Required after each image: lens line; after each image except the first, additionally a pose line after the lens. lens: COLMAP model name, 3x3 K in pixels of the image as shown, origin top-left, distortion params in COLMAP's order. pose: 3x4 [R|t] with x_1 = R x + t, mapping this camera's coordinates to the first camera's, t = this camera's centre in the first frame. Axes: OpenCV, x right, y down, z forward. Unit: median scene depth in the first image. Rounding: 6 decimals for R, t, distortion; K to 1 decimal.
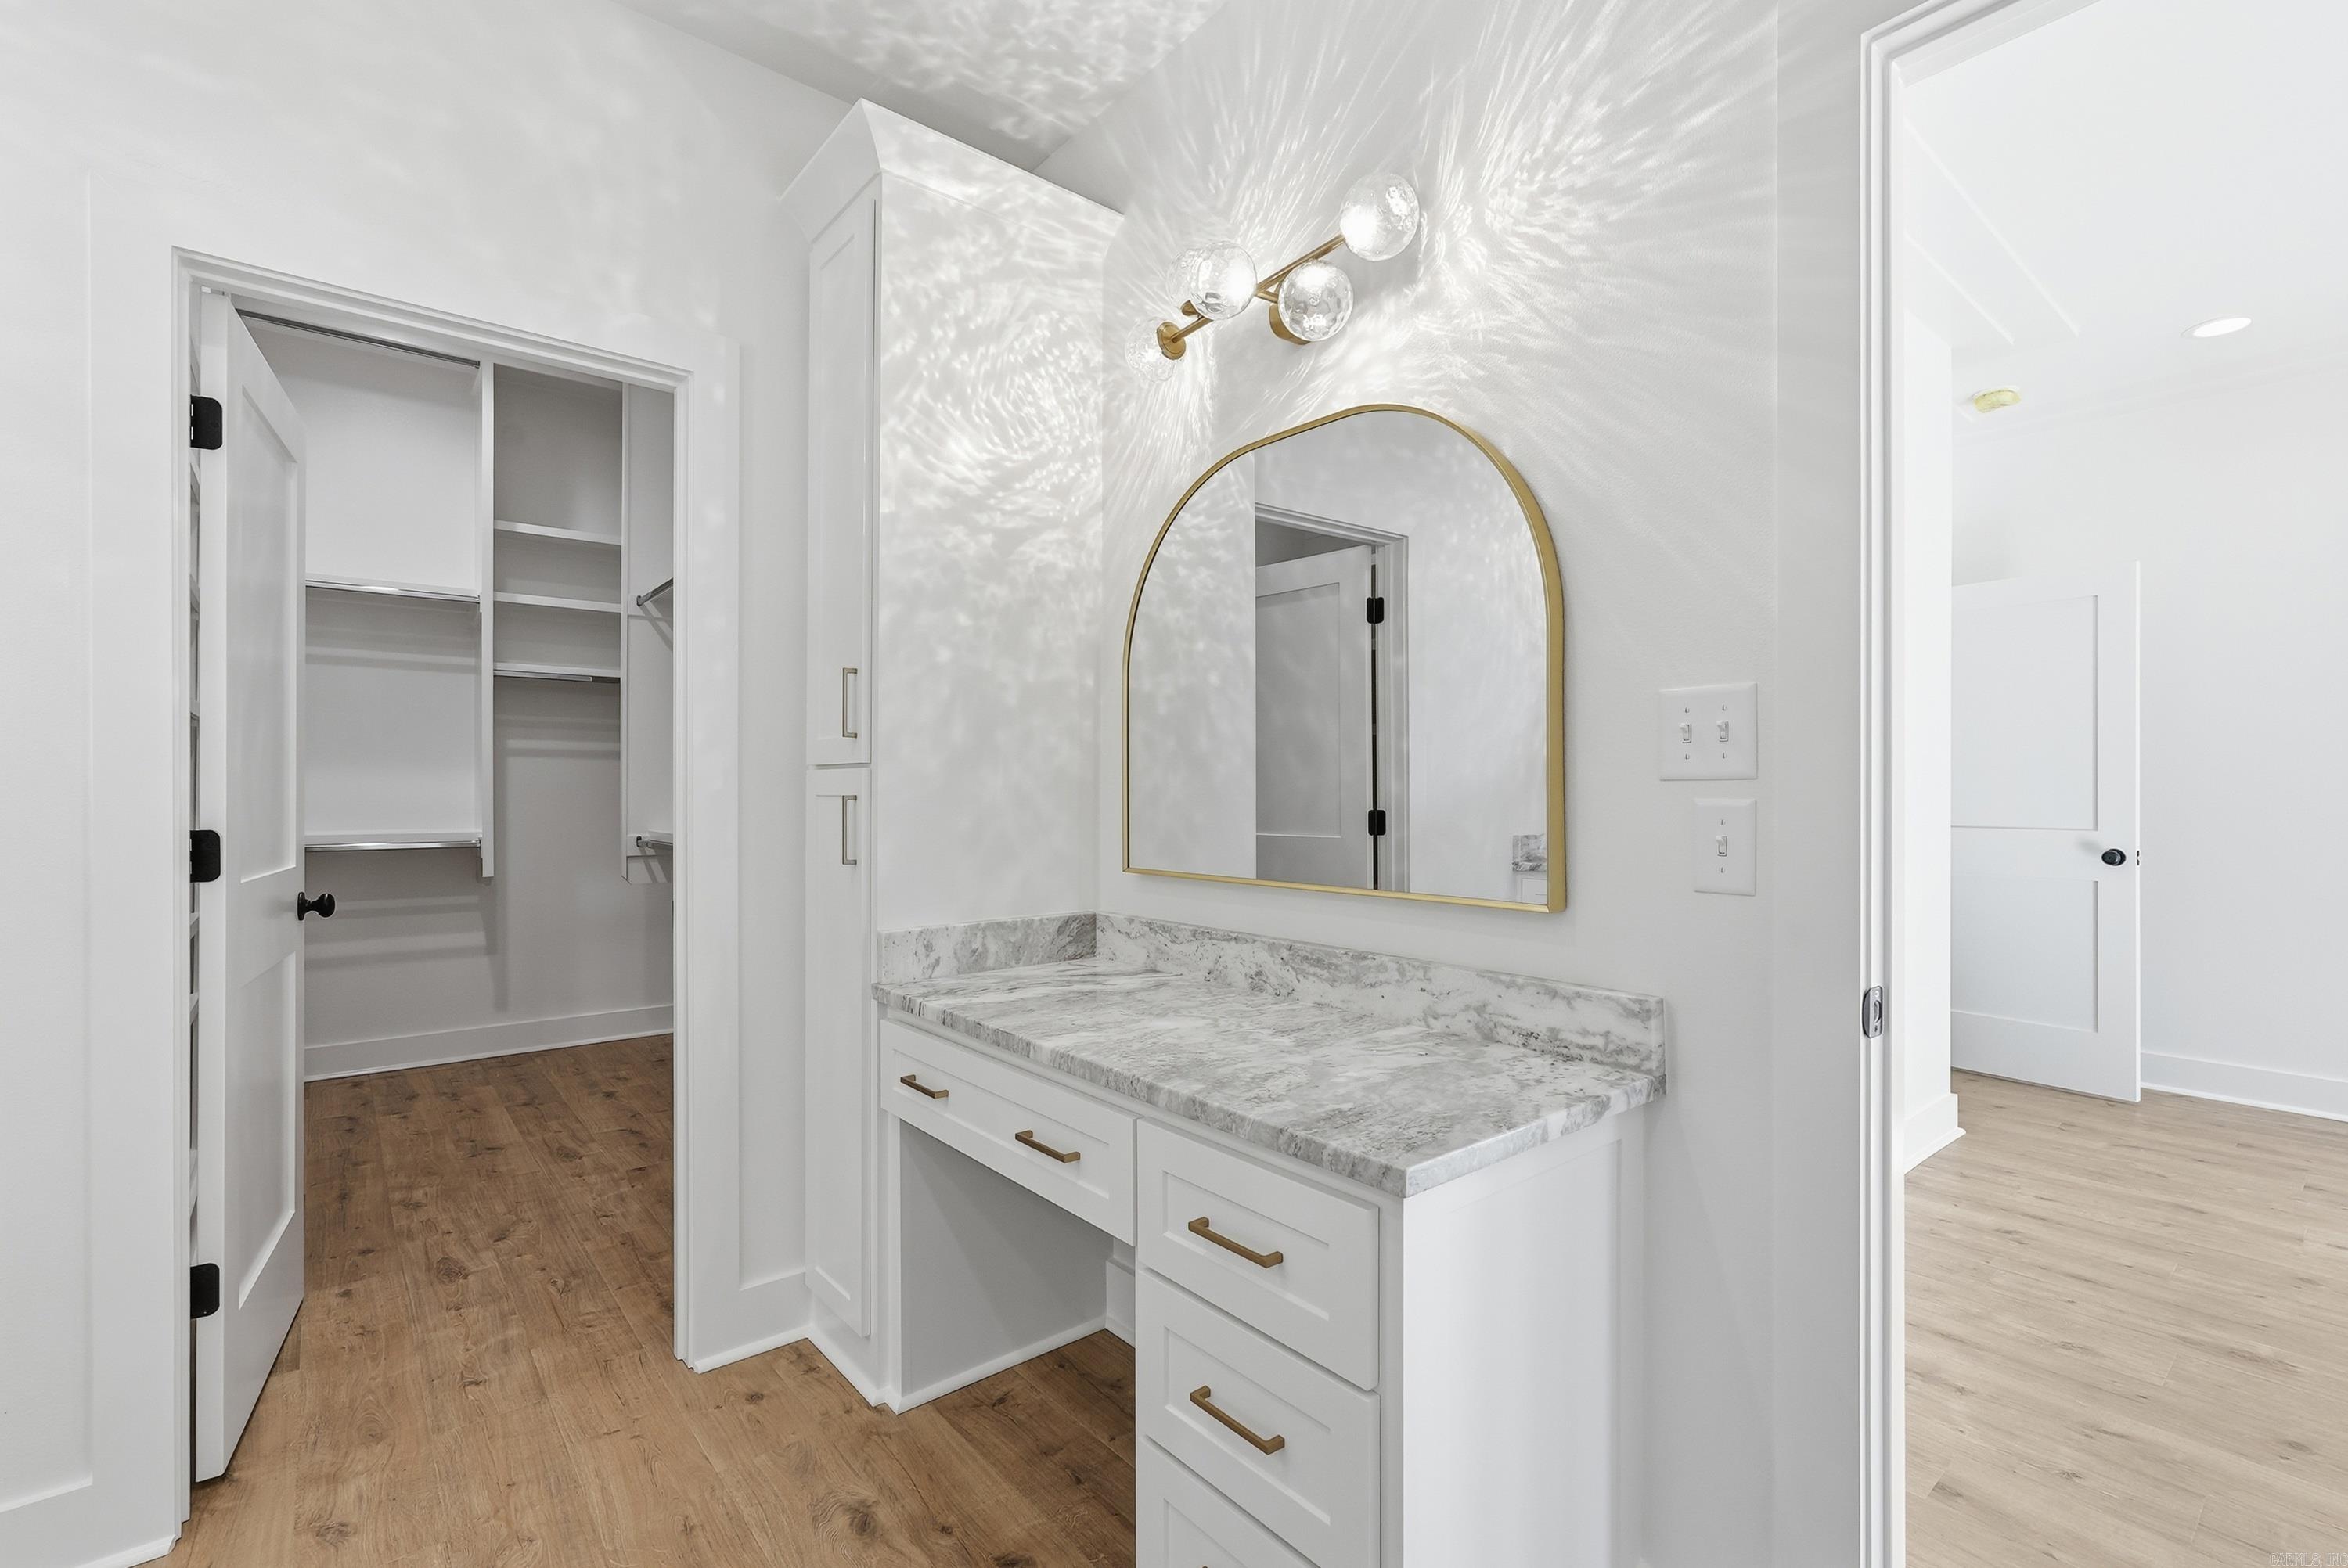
lens RADIAL K [[1047.5, 0, 1178.2], [0, 1047.5, 790.8], [0, 0, 1]] dist [-0.013433, 0.007208]
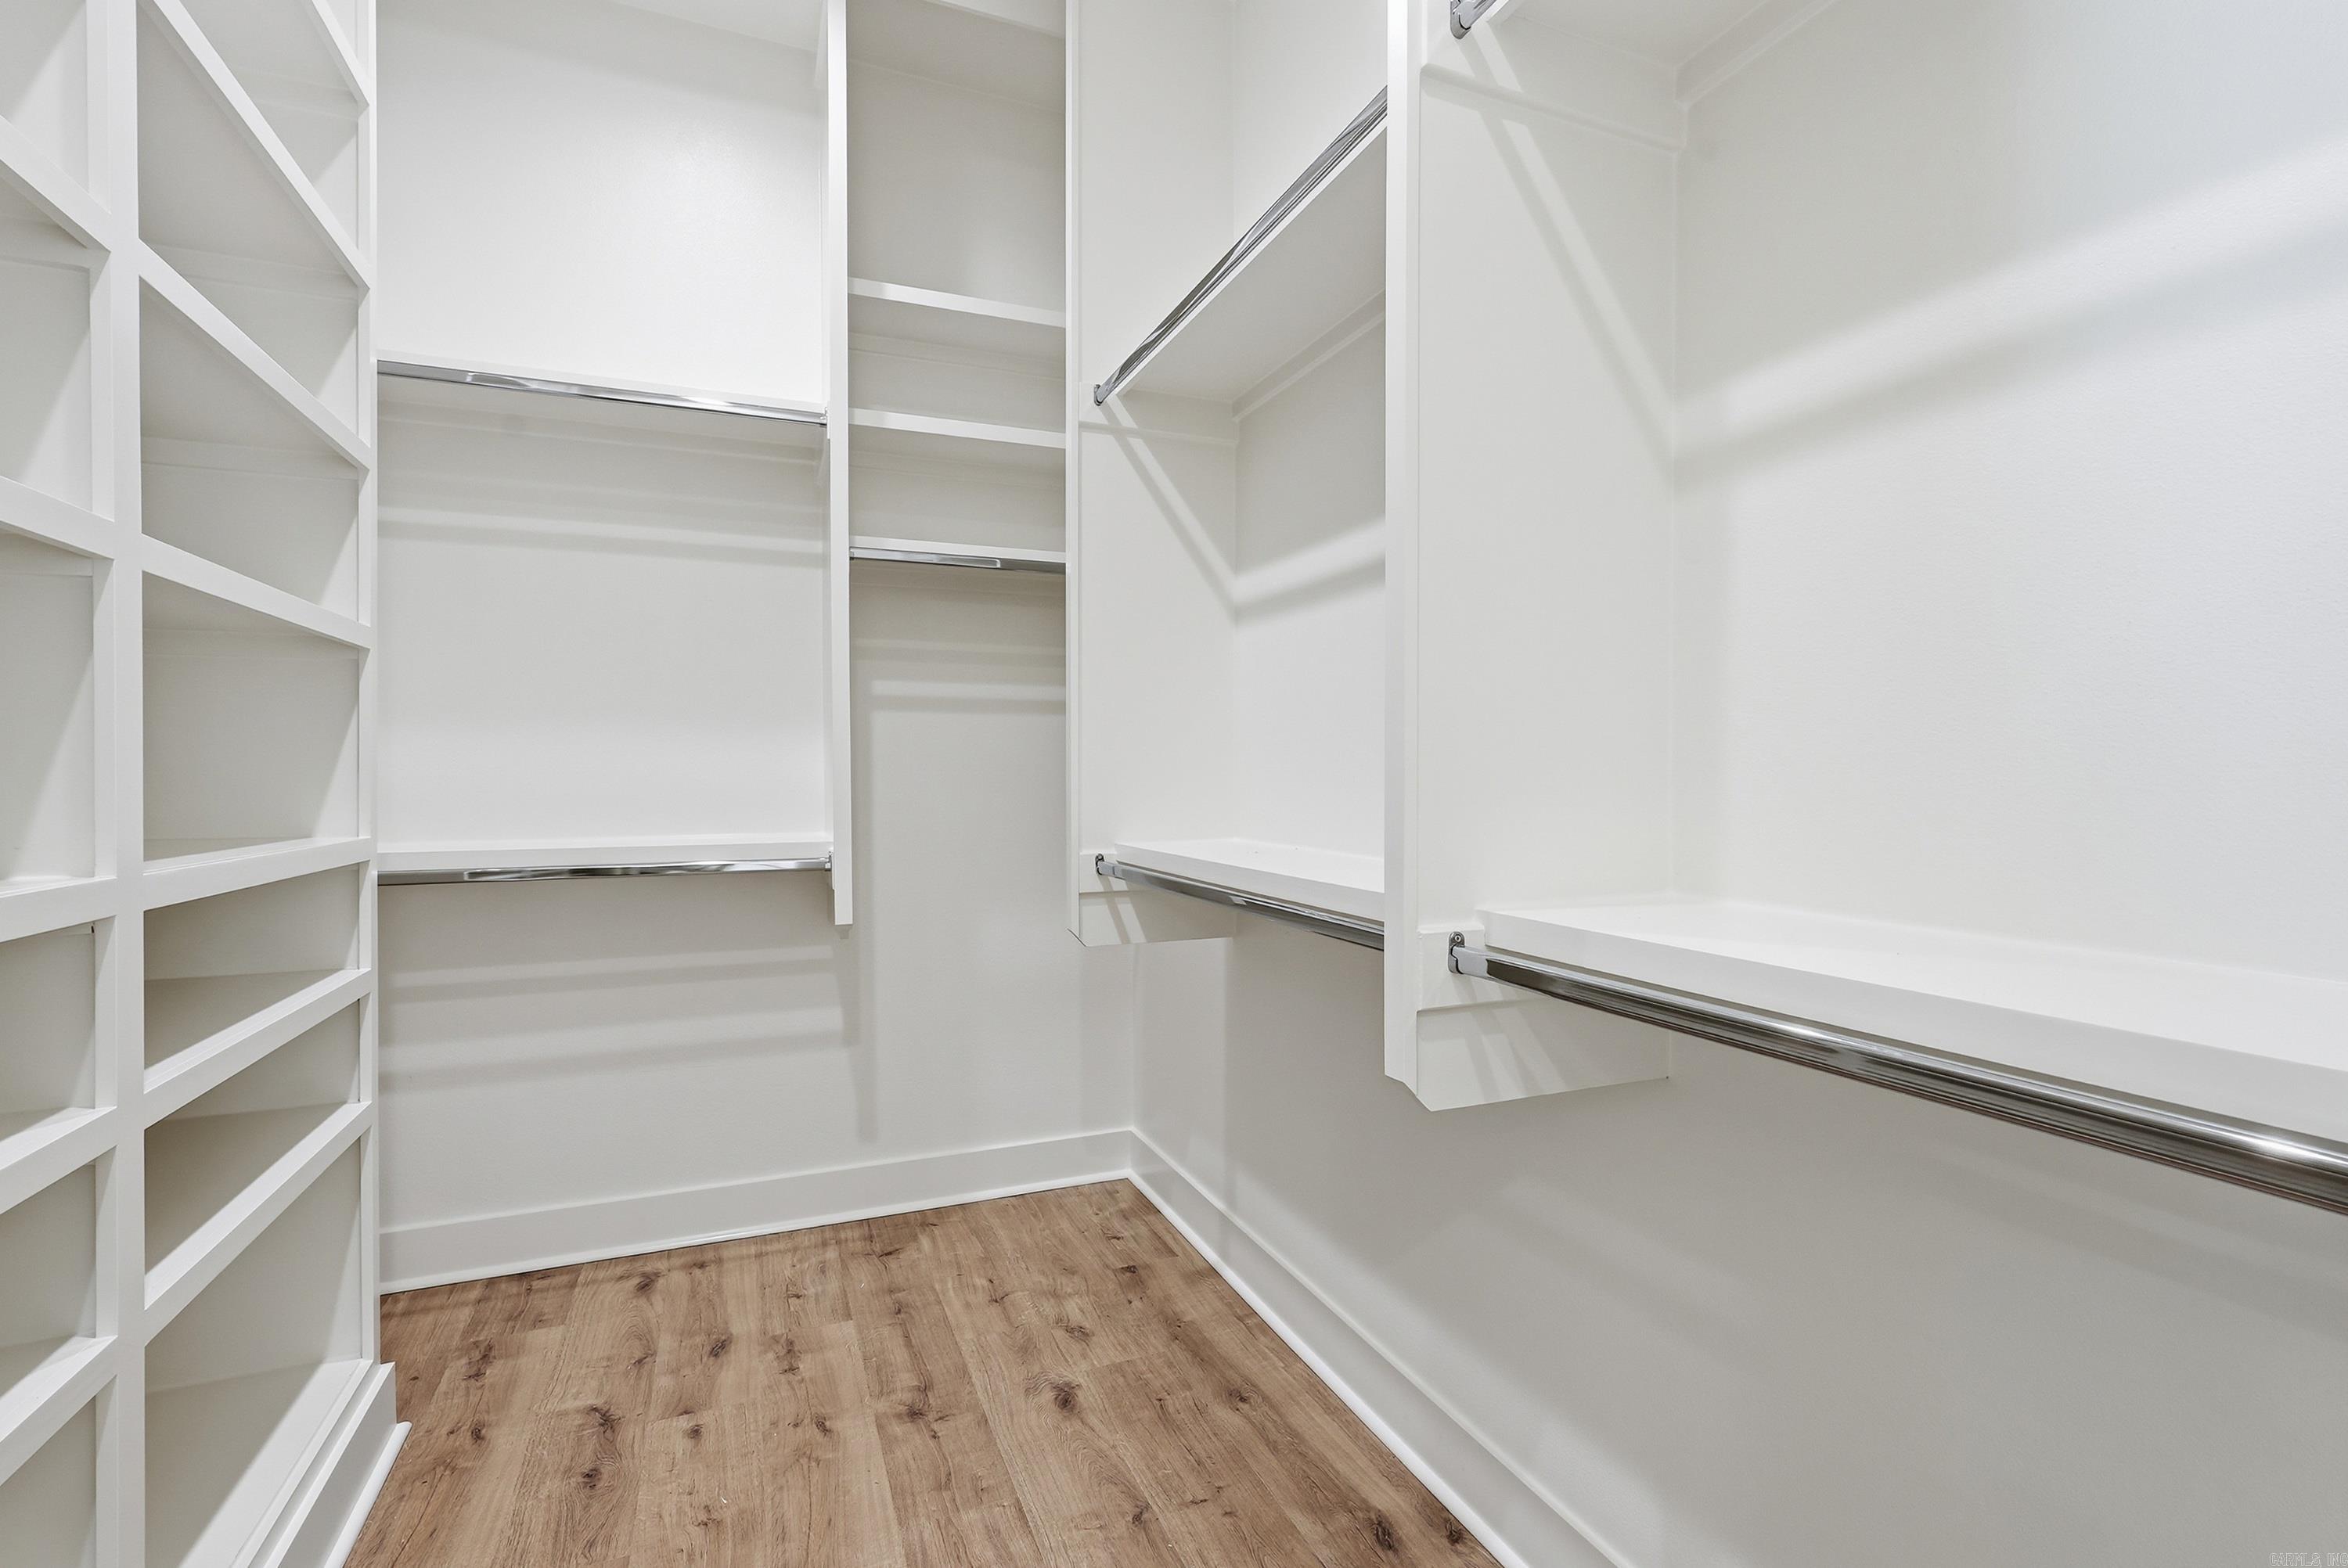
lens RADIAL K [[1047.5, 0, 1180.9], [0, 1047.5, 771.8], [0, 0, 1]] dist [-0.013433, 0.007208]
pose [[0.960284, -0.003936, -0.278998, -0.338042], [0.005739, 0.999968, 0.005646, 0.000146], [0.278967, -0.007023, 0.960275, 0.522425]]
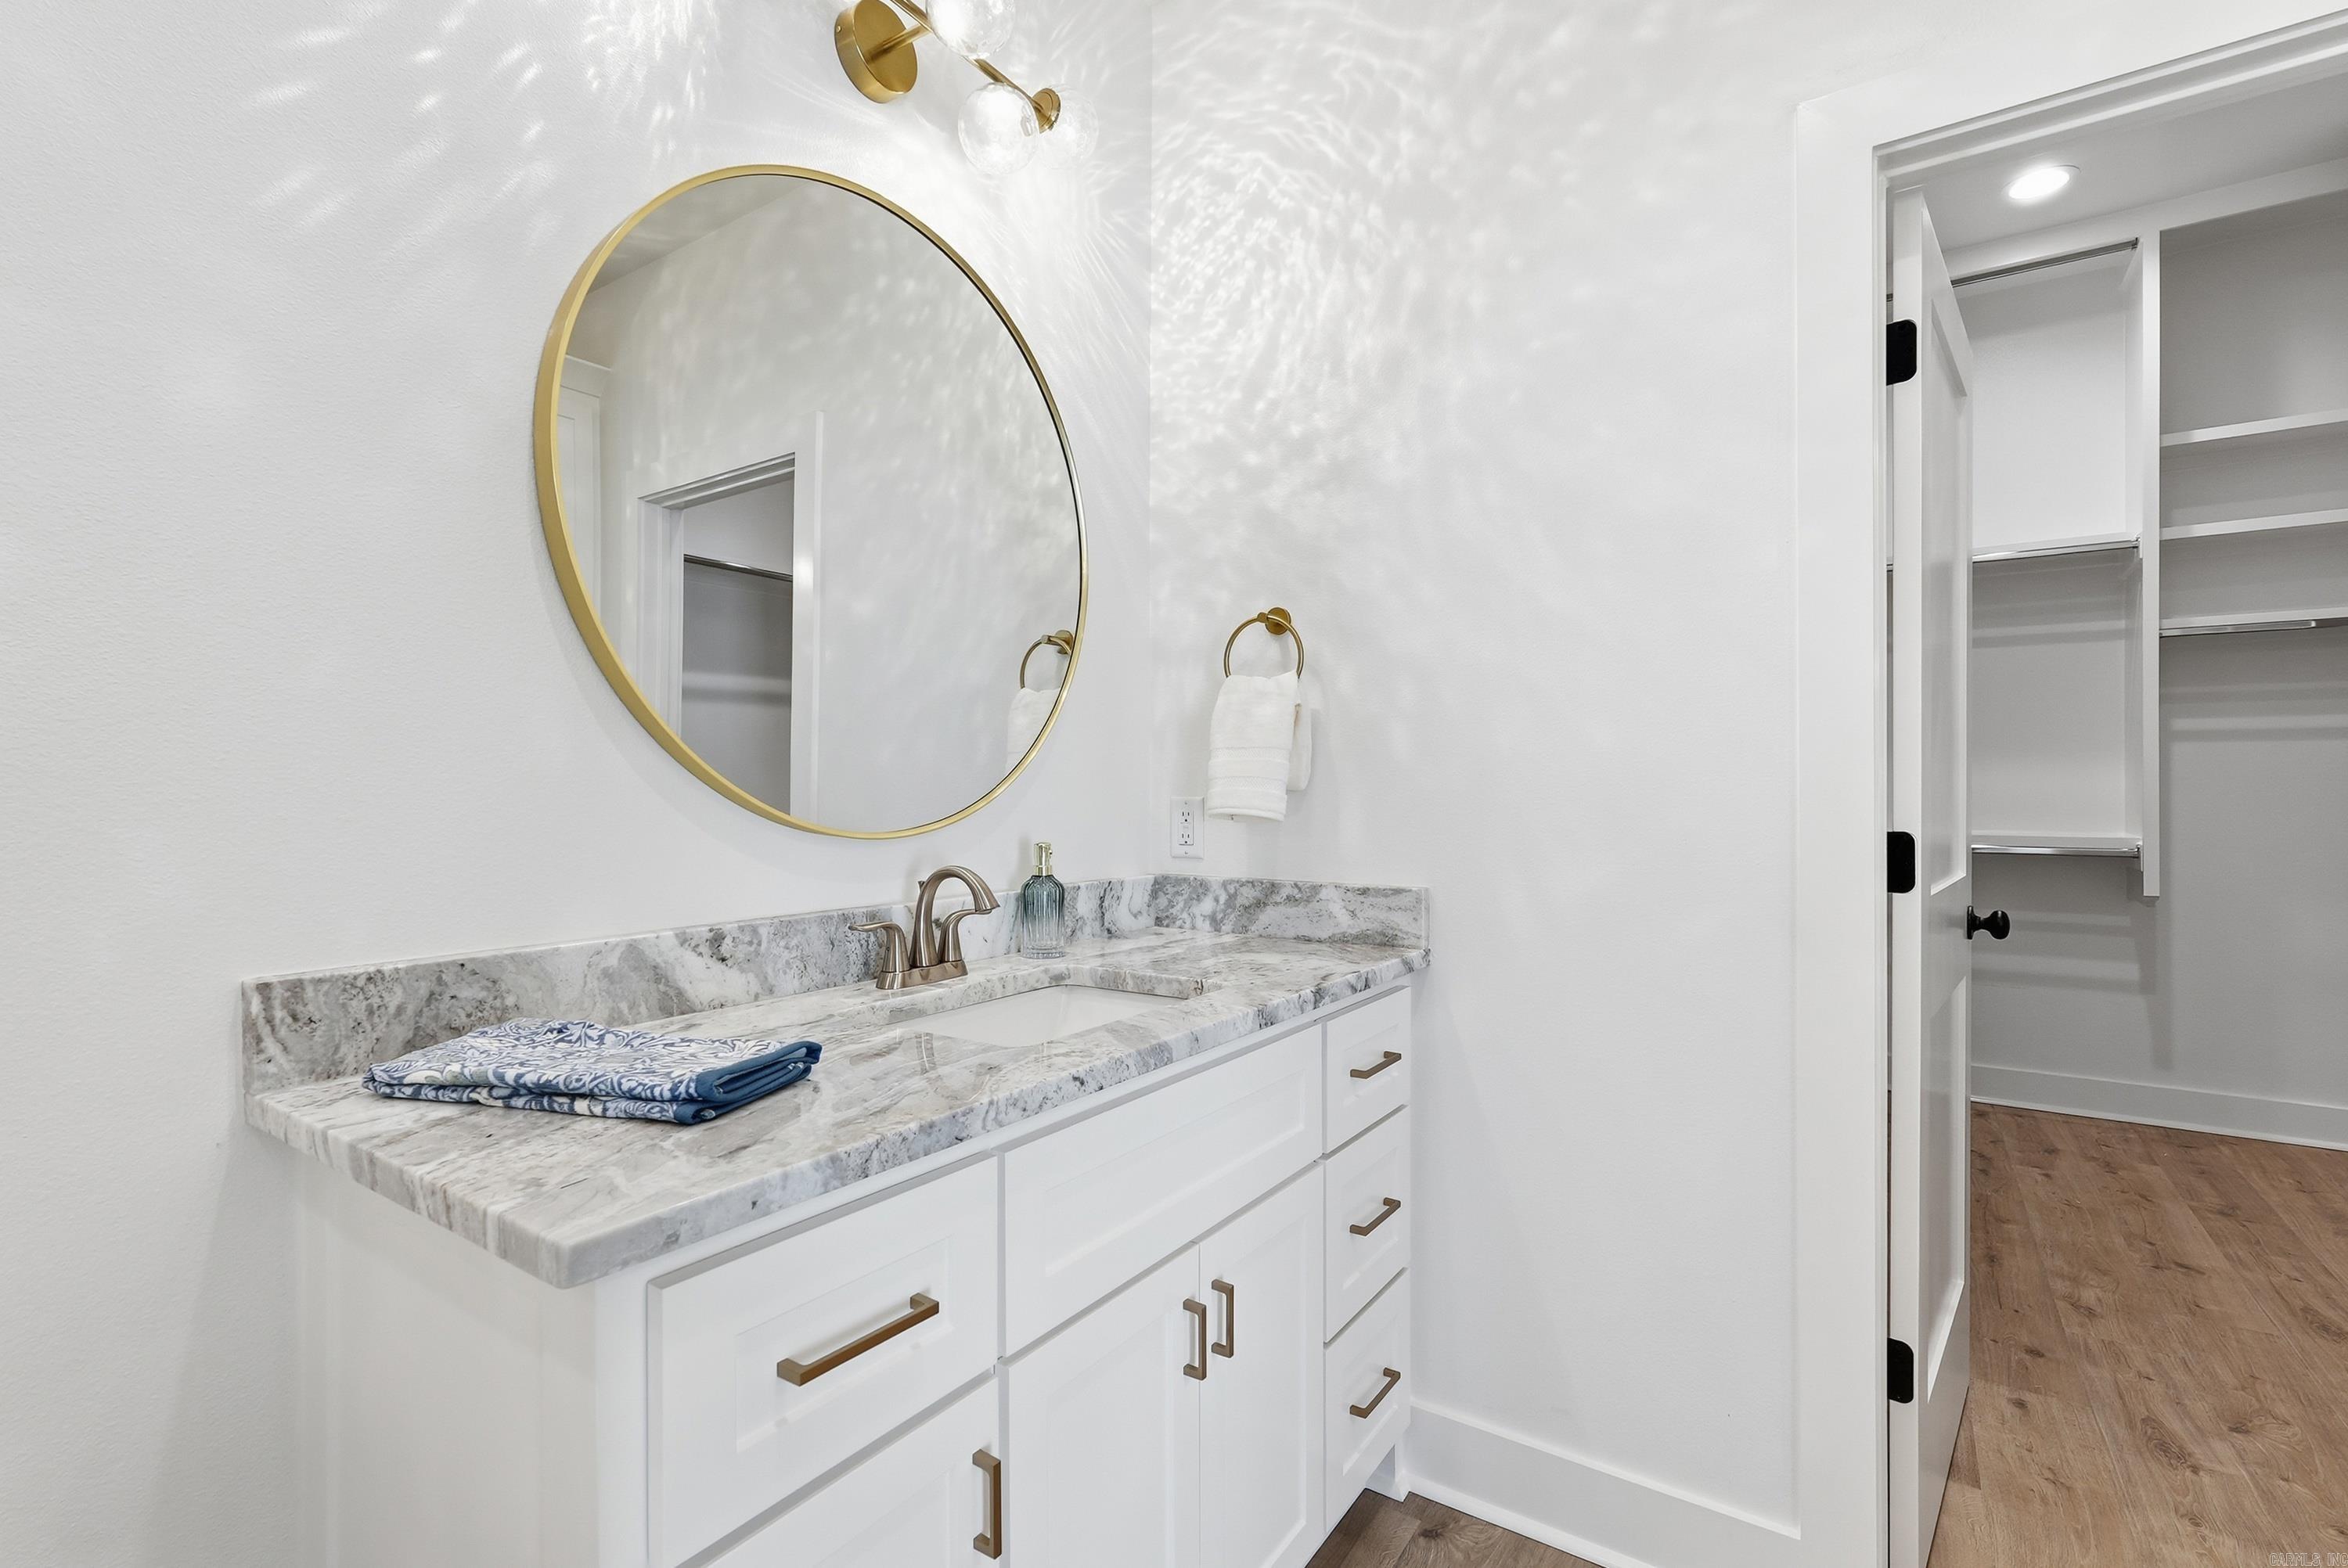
lens RADIAL K [[1047.5, 0, 1180.3], [0, 1047.5, 797.1], [0, 0, 1]] dist [-0.013433, 0.007208]
pose [[0.284289, 0.005277, -0.958724, -0.122988], [0.003703, 0.999971, 0.006602, 0.000730], [0.958732, -0.005427, 0.284261, 0.084036]]
